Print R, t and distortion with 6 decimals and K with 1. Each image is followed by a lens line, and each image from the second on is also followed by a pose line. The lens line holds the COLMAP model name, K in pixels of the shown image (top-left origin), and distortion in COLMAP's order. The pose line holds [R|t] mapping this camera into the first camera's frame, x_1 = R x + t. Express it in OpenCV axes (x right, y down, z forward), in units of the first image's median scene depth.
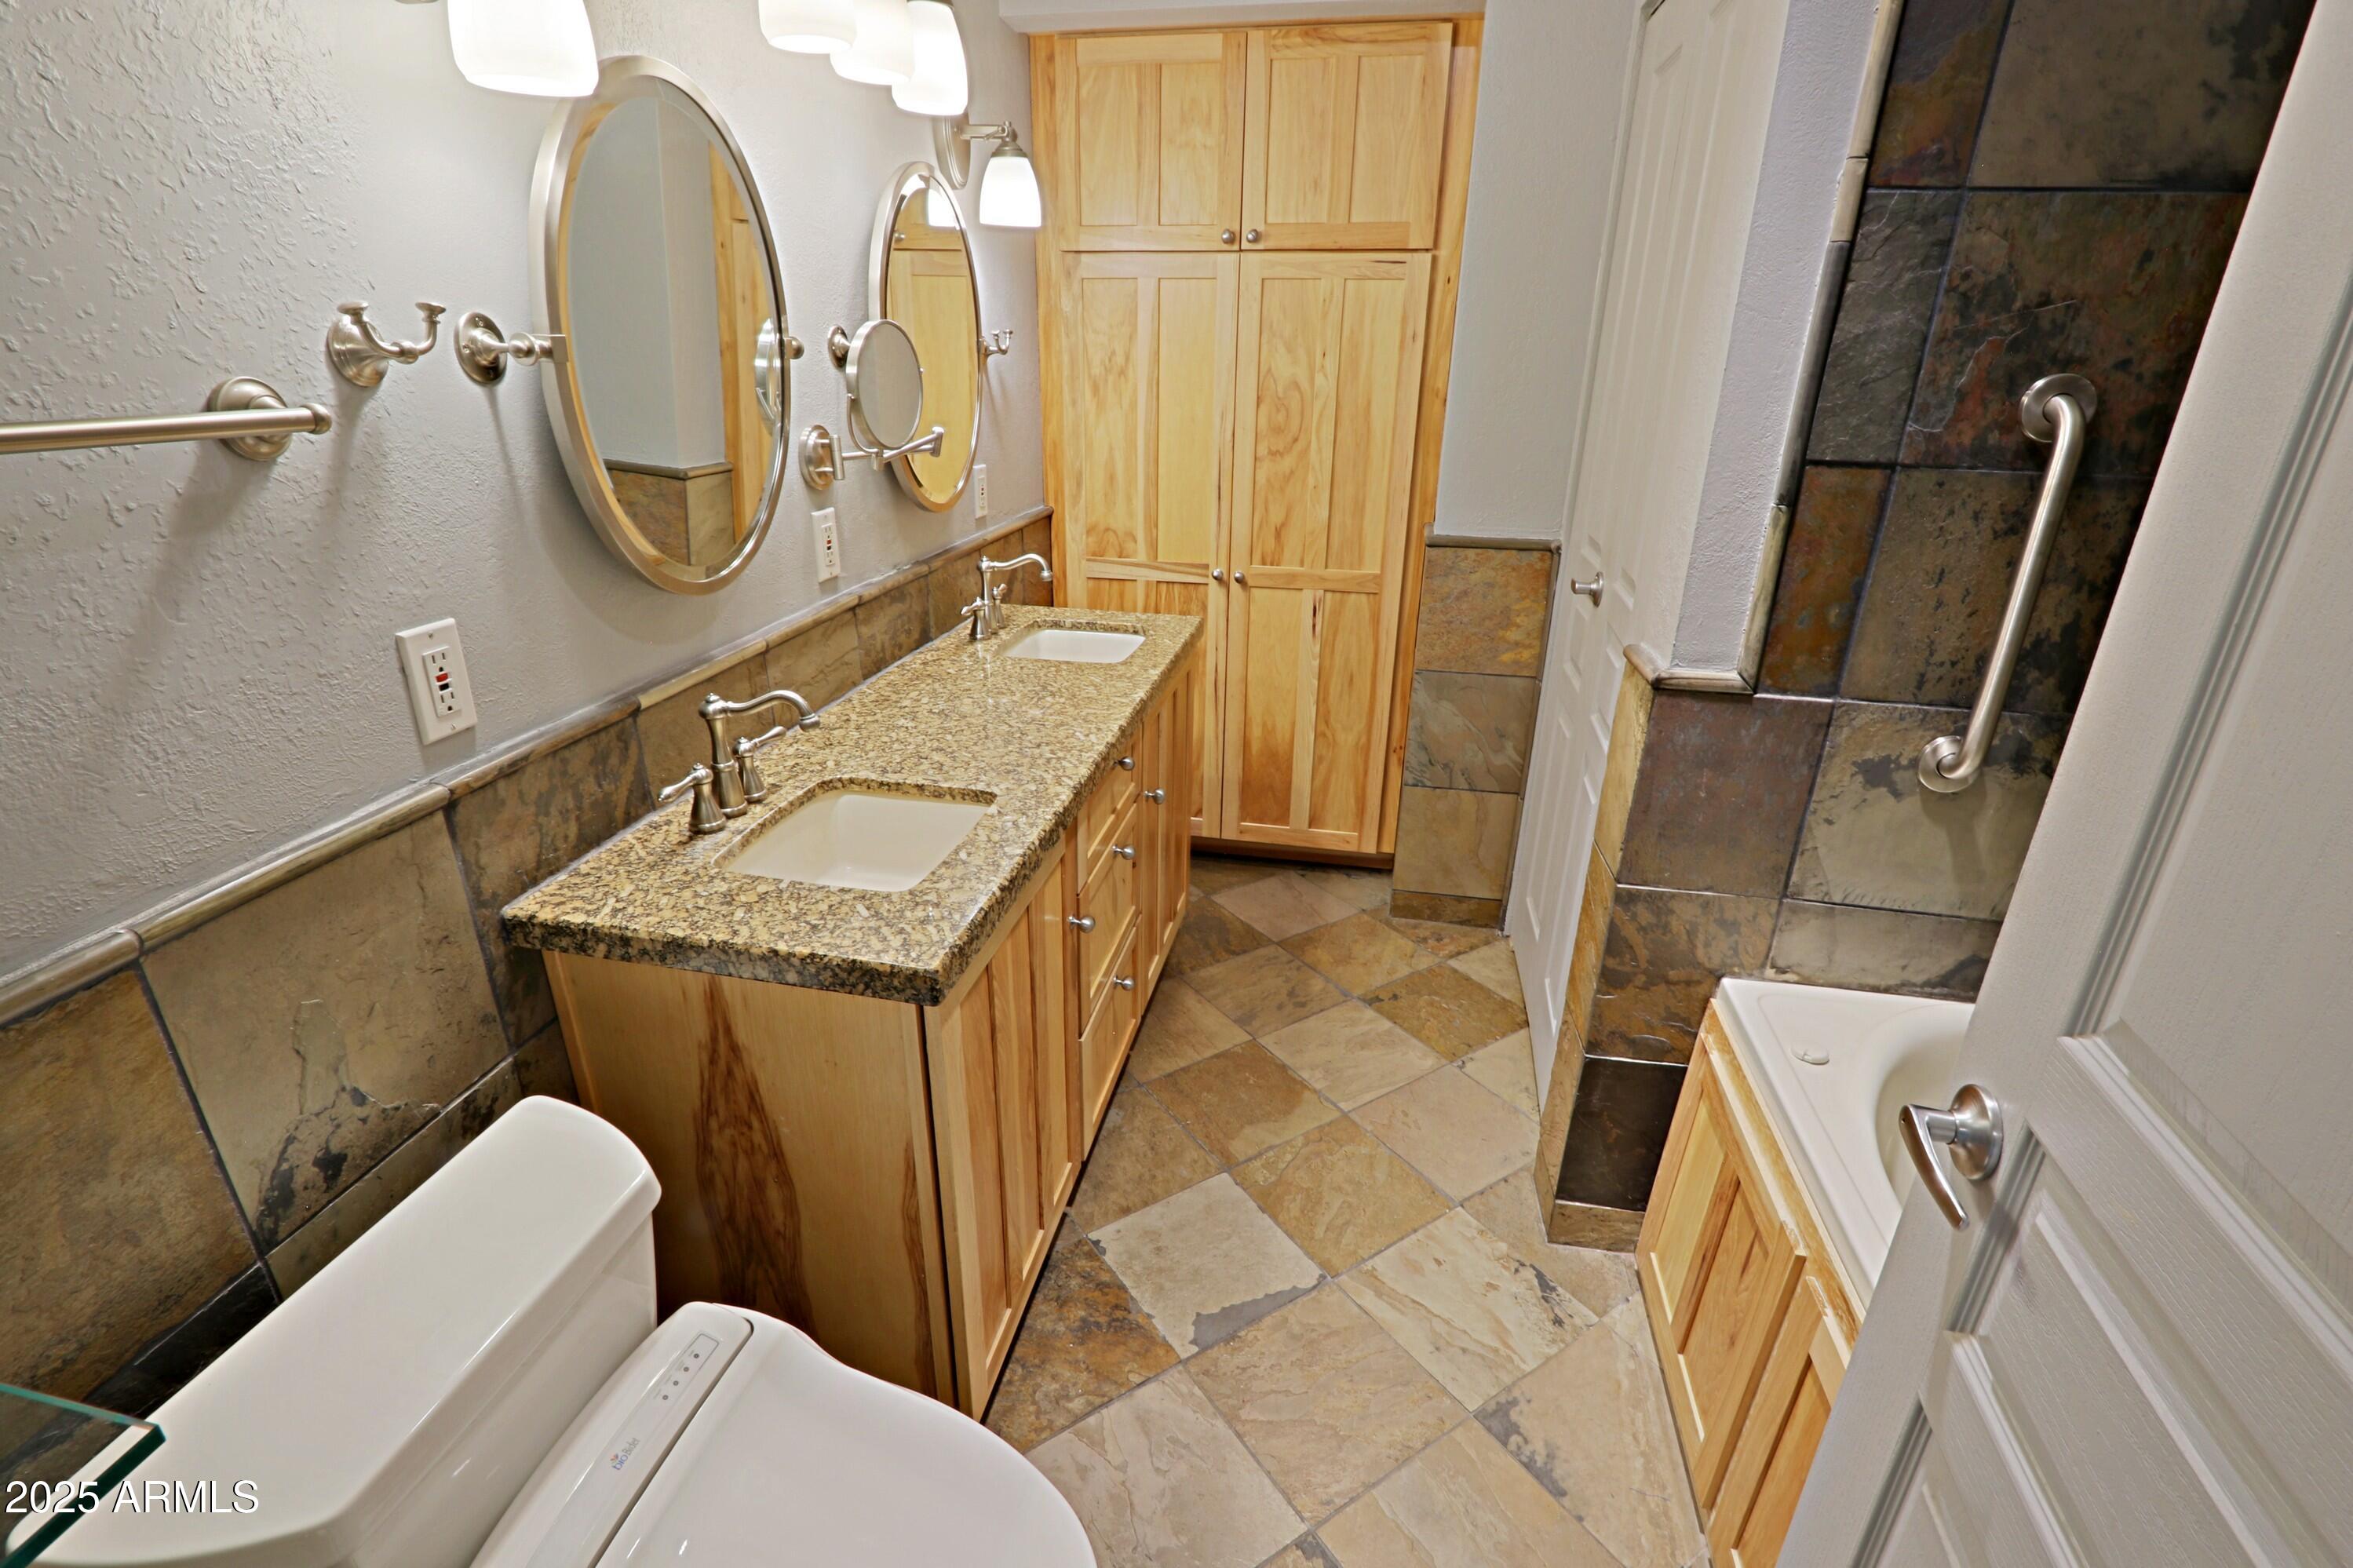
lens RADIAL K [[1090.3, 0, 1165.5], [0, 1090.3, 793.5], [0, 0, 1]] dist [-0.019503, 0.002056]
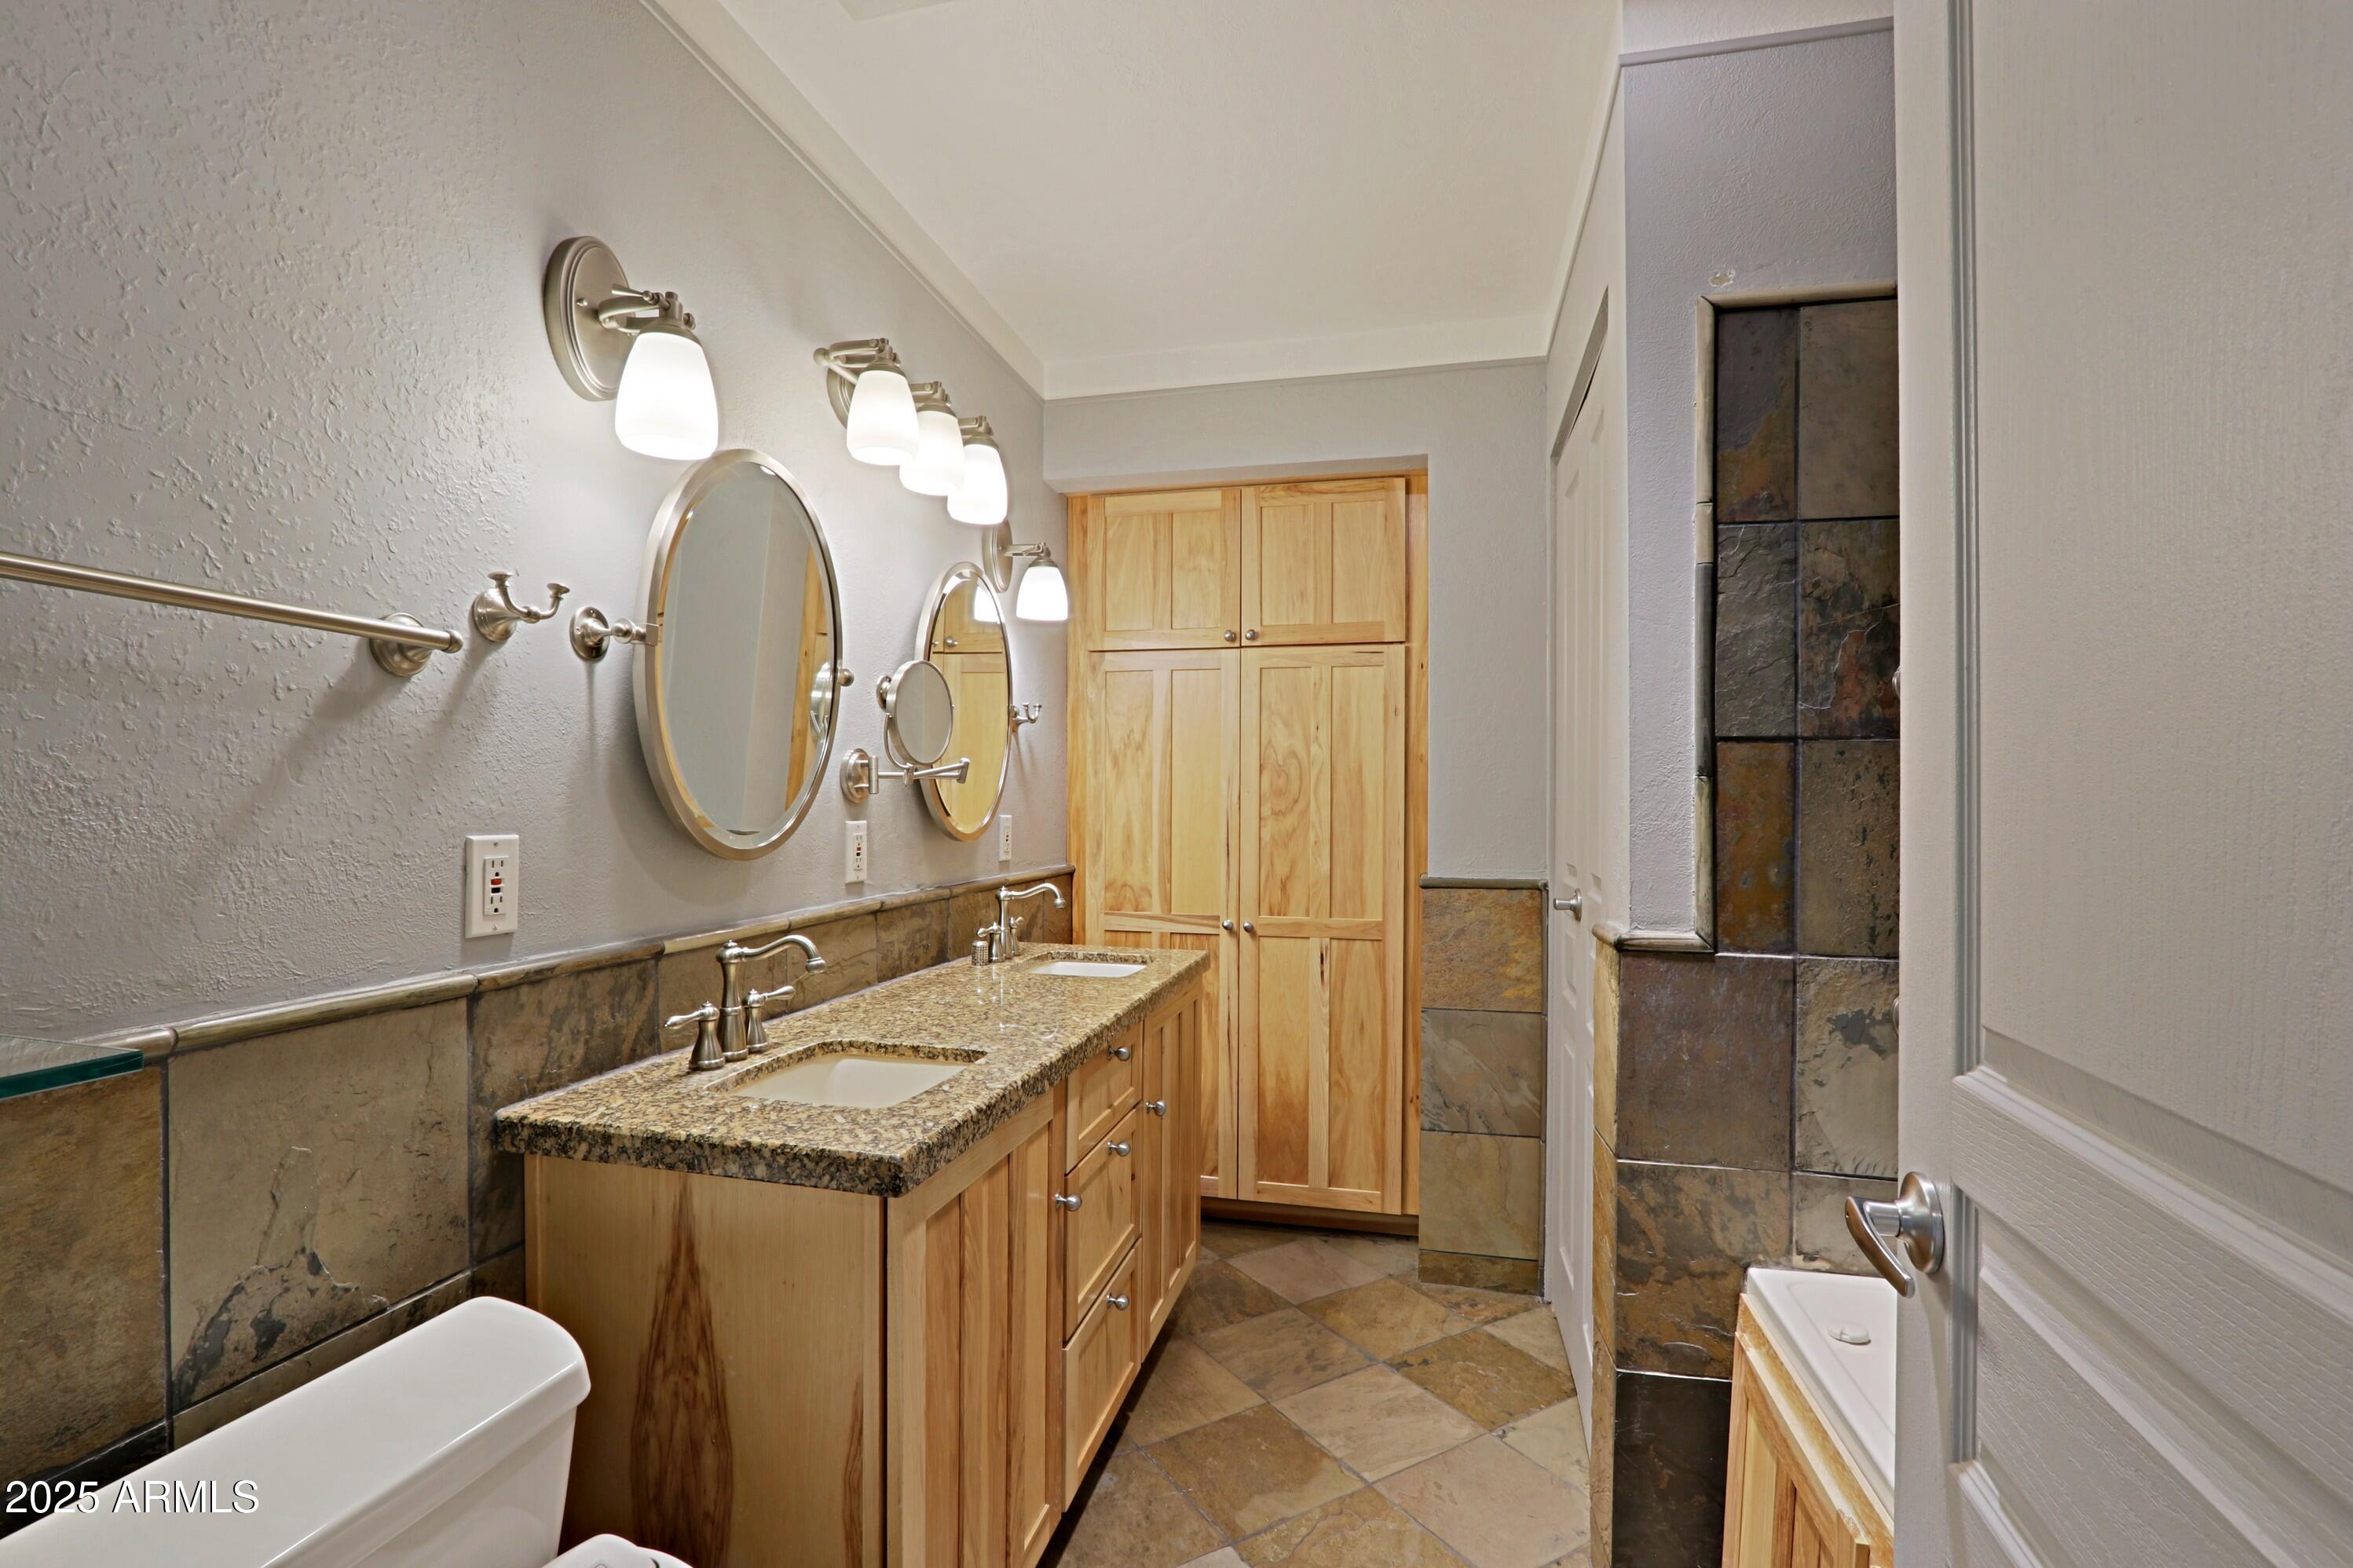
lens RADIAL K [[1090.2, 0, 1165.5], [0, 1090.2, 793.5], [0, 0, 1]] dist [-0.019503, 0.002056]
pose [[0.999228, -0.007197, -0.038612, 0.055108], [-0.008384, 0.921329, -0.388694, 0.173413], [0.038372, 0.388718, 0.920557, -0.038875]]
